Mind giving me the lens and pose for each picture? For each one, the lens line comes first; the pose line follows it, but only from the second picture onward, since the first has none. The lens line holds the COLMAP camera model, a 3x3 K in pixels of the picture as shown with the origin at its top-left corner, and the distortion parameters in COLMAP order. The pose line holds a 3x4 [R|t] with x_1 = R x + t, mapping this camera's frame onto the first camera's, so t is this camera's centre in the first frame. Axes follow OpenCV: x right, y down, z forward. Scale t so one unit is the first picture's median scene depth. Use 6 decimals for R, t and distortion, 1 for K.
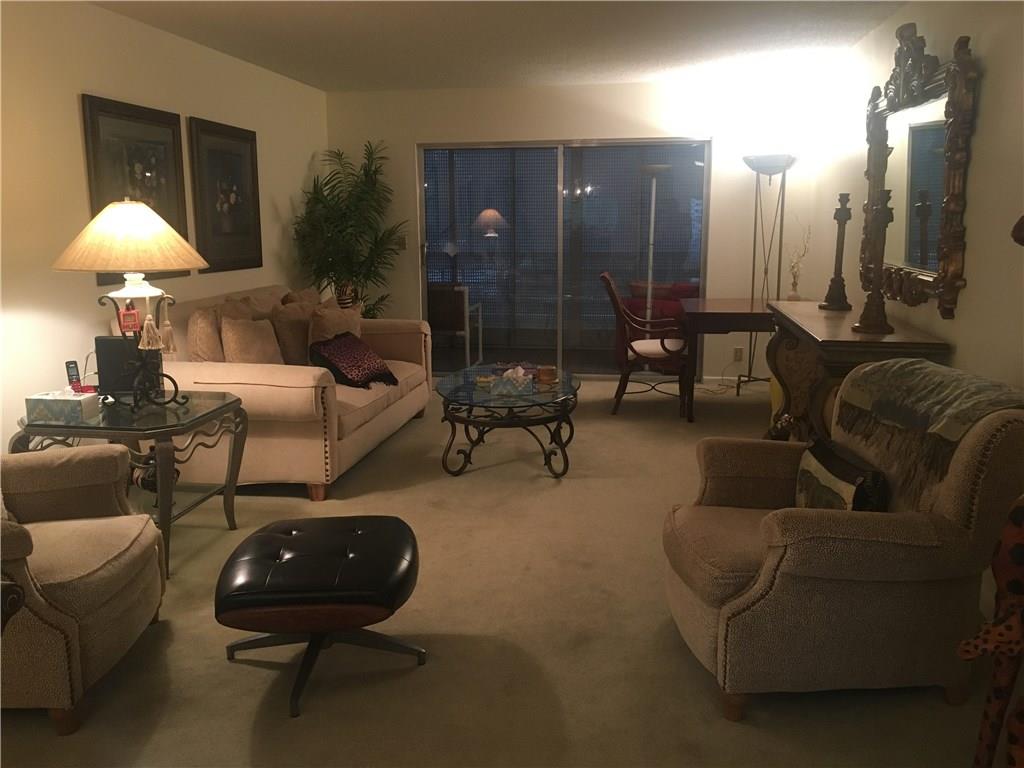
lens RADIAL K [[870.8, 0, 513.0], [0, 870.8, 383.5], [0, 0, 1]] dist [0.078449, -0.101142]
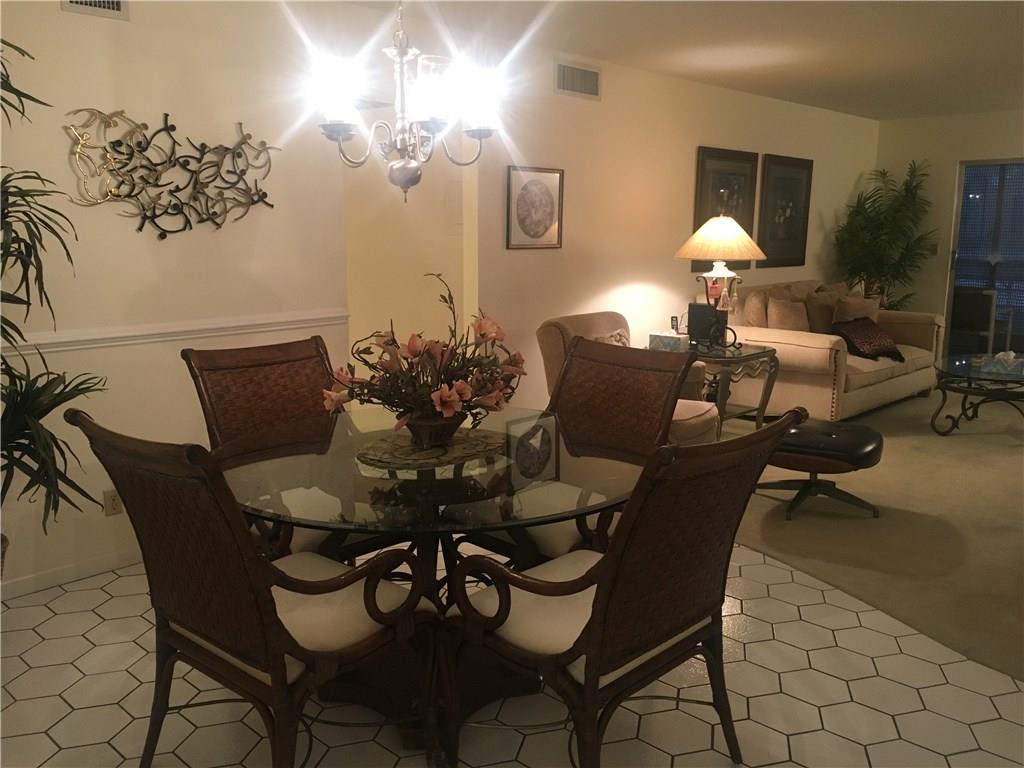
lens RADIAL K [[870.8, 0, 508.7], [0, 870.8, 384.8], [0, 0, 1]] dist [0.078449, -0.101142]
pose [[0.822232, 0.107170, -0.558971, 0.126936], [-0.112952, 0.993303, 0.024293, 0.077854], [0.557831, 0.043163, 0.828831, -0.397971]]
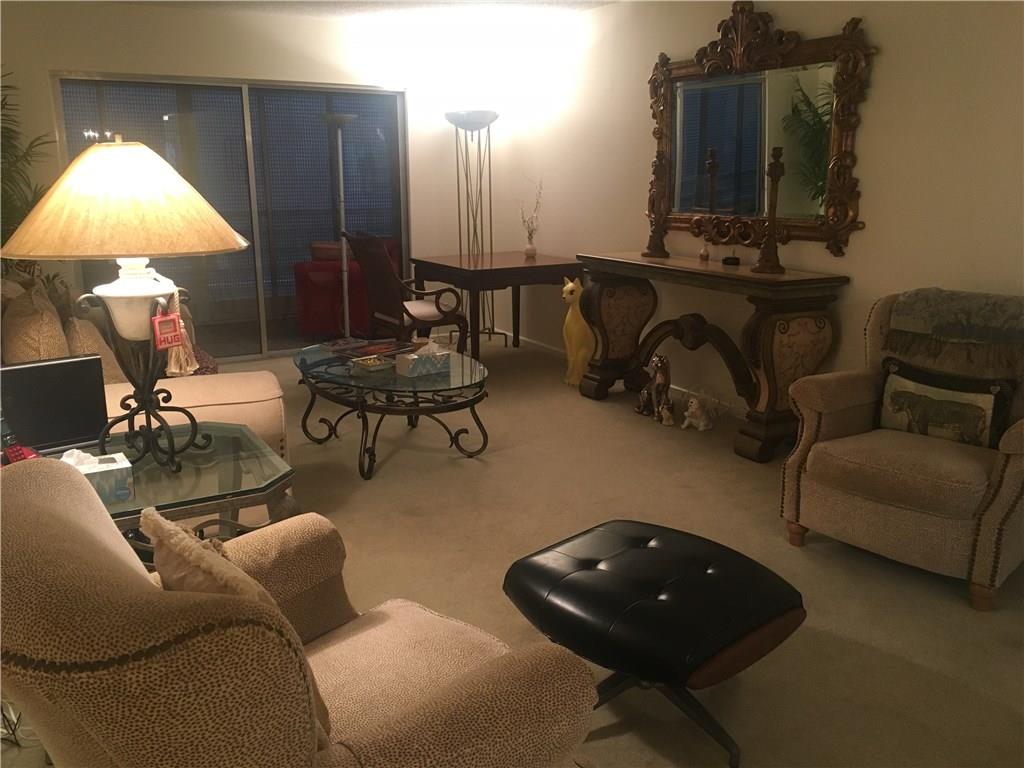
lens RADIAL K [[870.8, 0, 508.8], [0, 870.8, 383.8], [0, 0, 1]] dist [0.078449, -0.101142]
pose [[0.778922, -0.145929, 0.609906, -0.493289], [0.116834, 0.989290, 0.087492, -0.046609], [-0.616141, 0.003108, 0.787629, 0.262300]]
